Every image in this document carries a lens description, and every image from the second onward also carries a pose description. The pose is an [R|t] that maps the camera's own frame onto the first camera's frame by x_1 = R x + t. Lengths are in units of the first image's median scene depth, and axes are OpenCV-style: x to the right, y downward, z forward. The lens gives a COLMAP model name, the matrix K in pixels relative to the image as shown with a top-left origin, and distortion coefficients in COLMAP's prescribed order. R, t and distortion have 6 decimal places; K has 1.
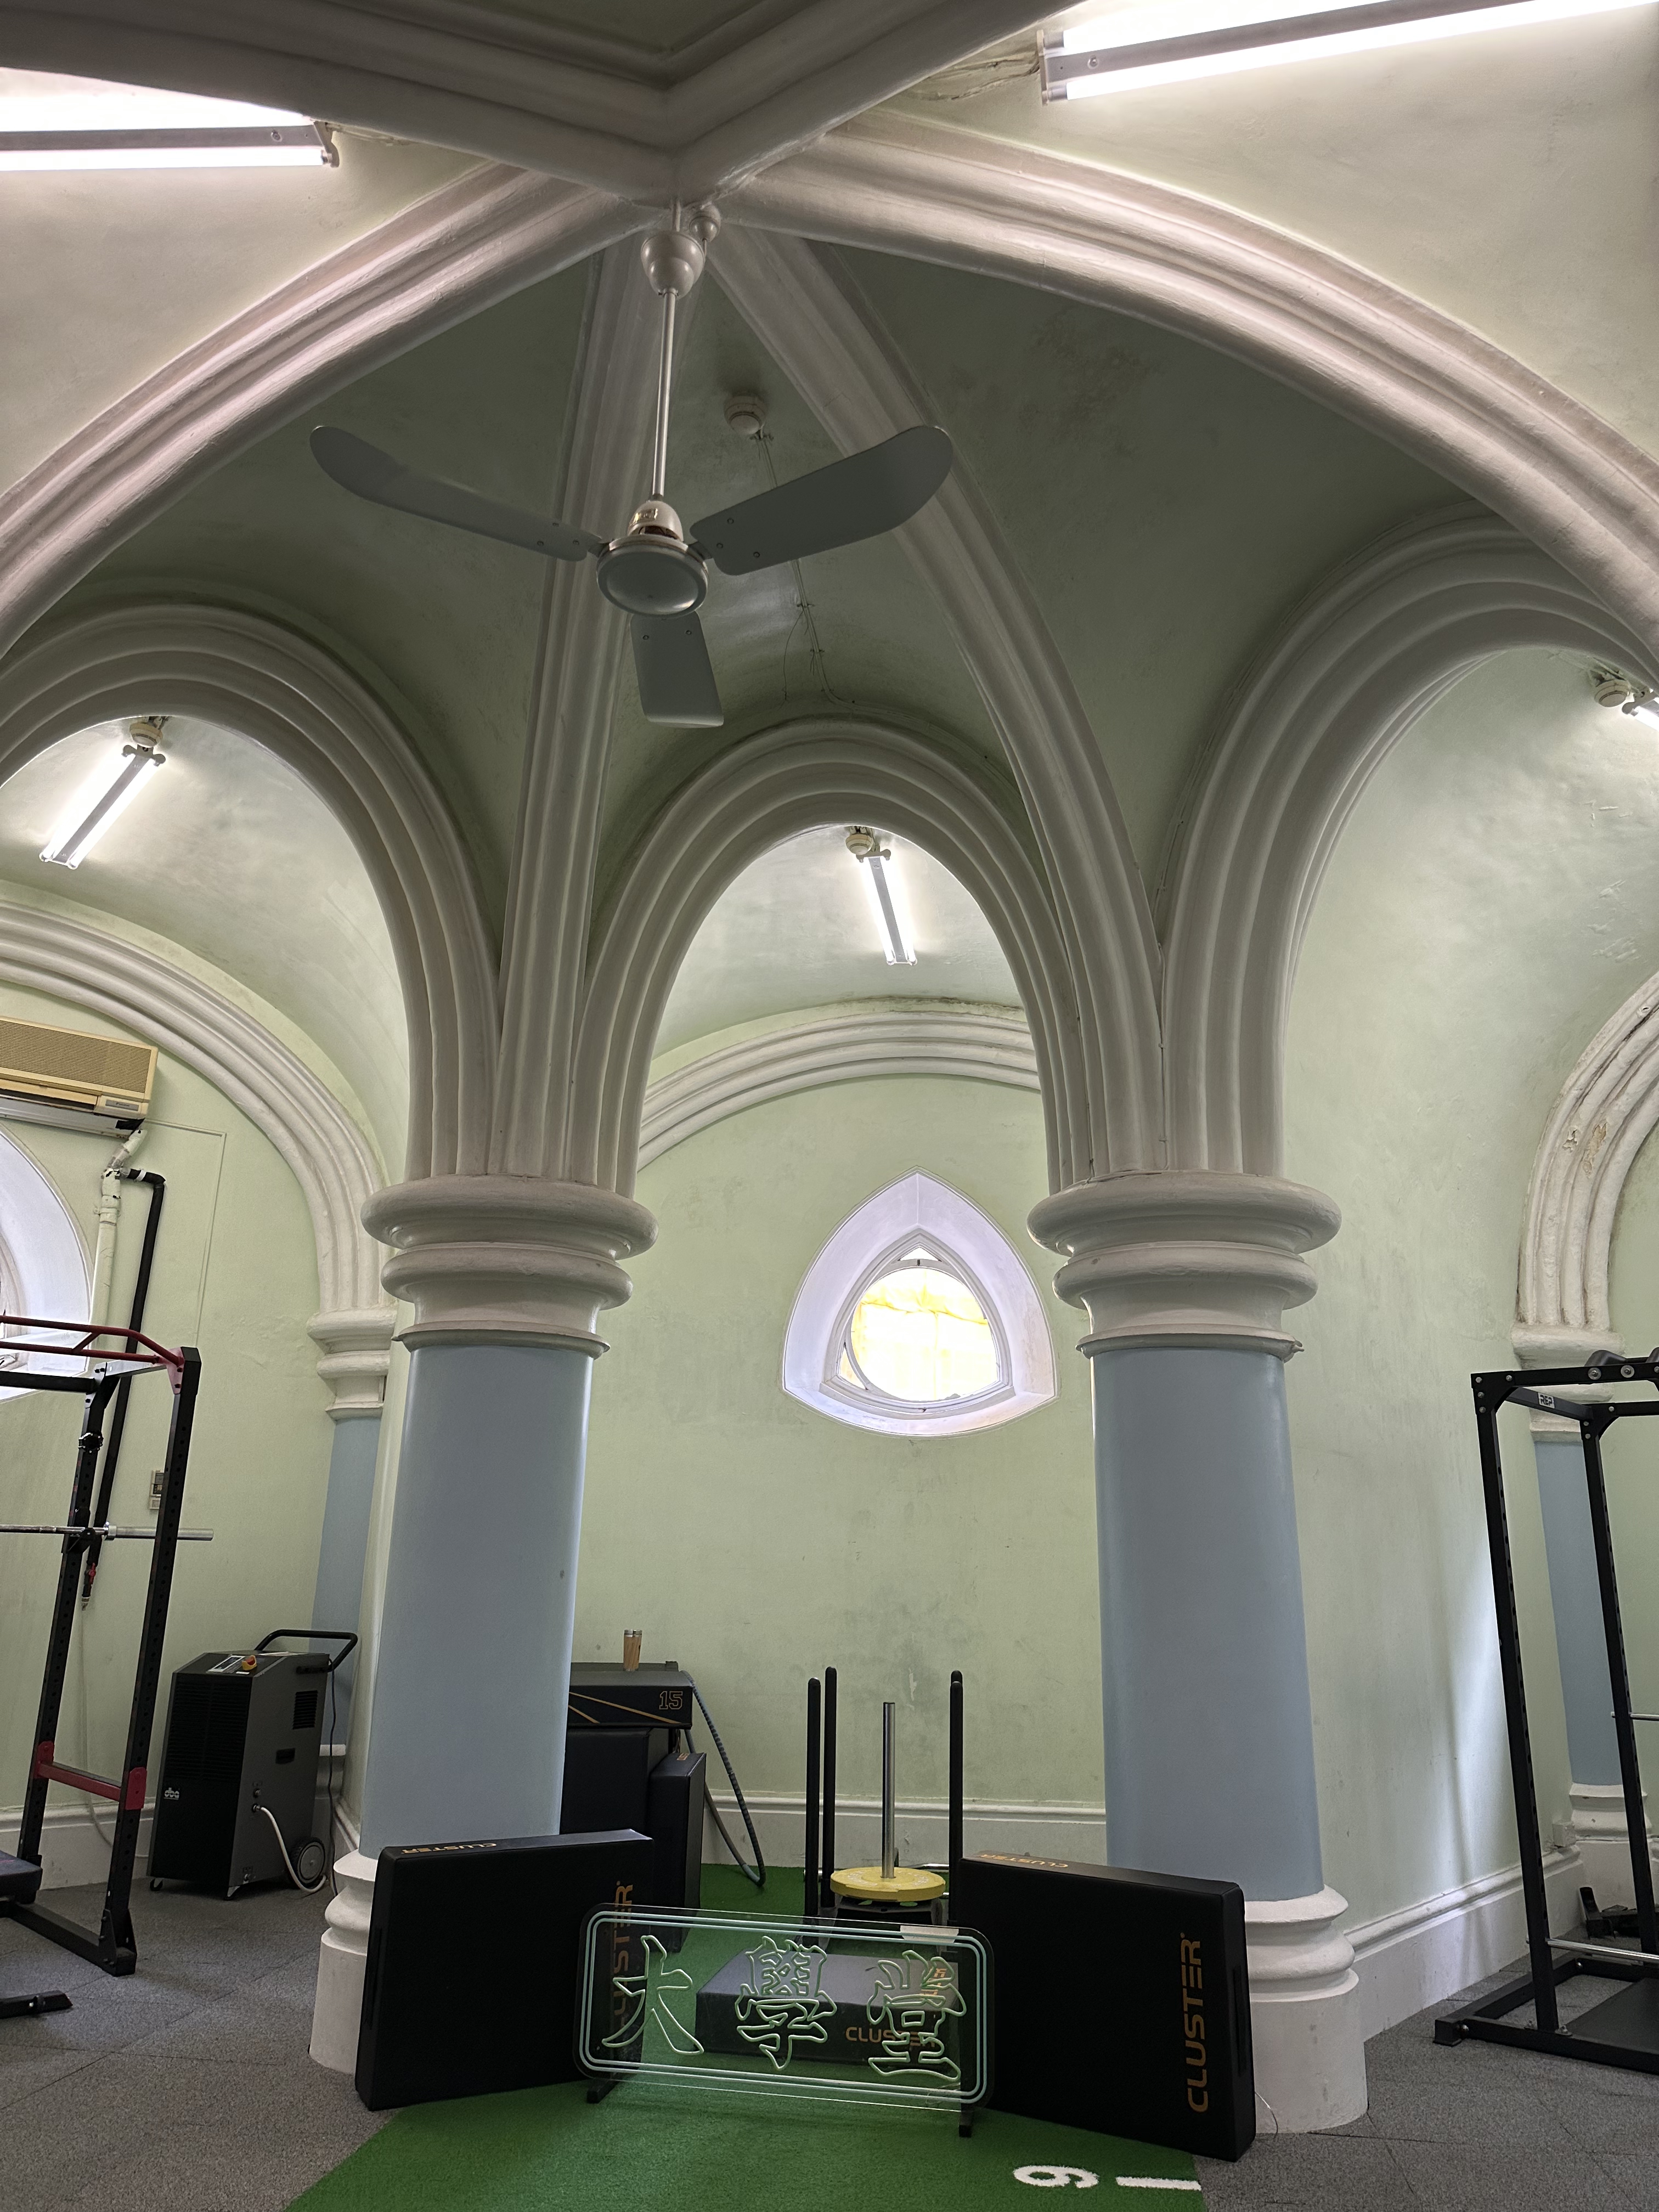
lens RADIAL K [[1563.5, 0, 874.7], [0, 1563.5, 1098.9], [0, 0, 1]] dist [0.076070, -0.094380]
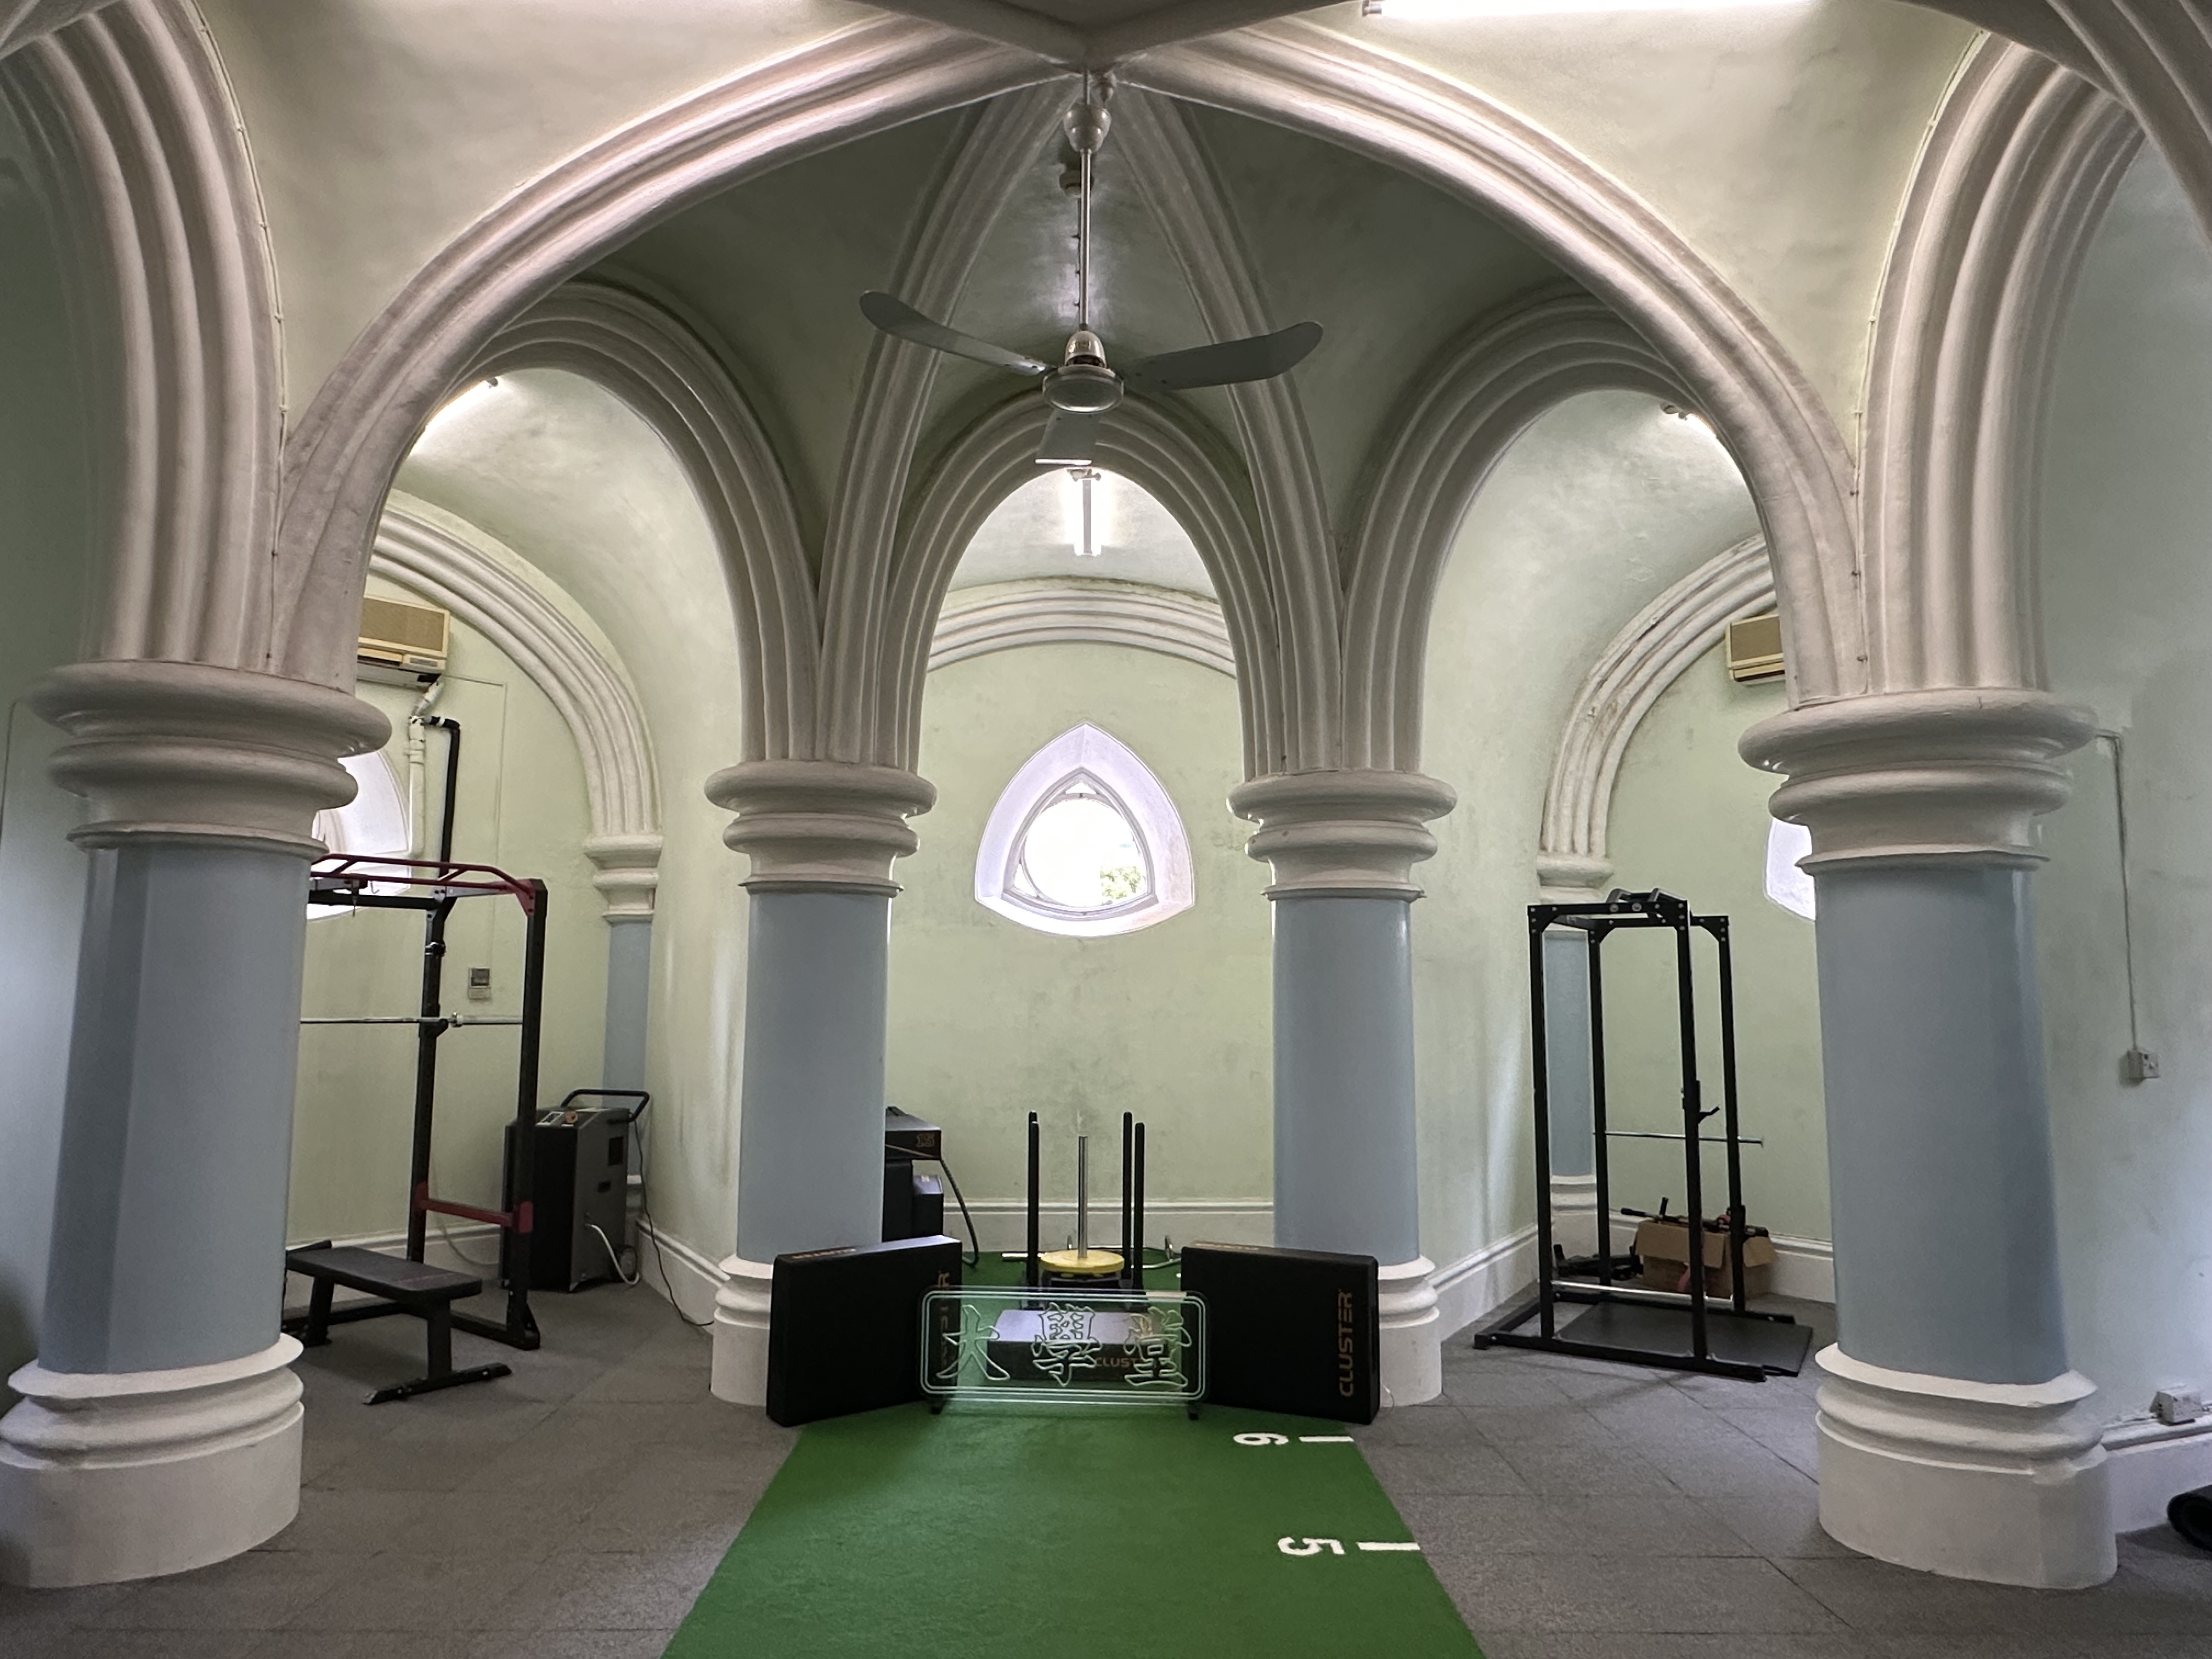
lens RADIAL K [[1474.2, 0, 1106.0], [0, 1474.2, 829.5], [0, 0, 1]] dist [-0.005124, -0.000769]
pose [[0.987621, 0.006392, 0.156727, -0.185256], [-0.035285, 0.982614, 0.182276, -0.110671], [-0.152837, -0.185550, 0.970676, -0.178973]]
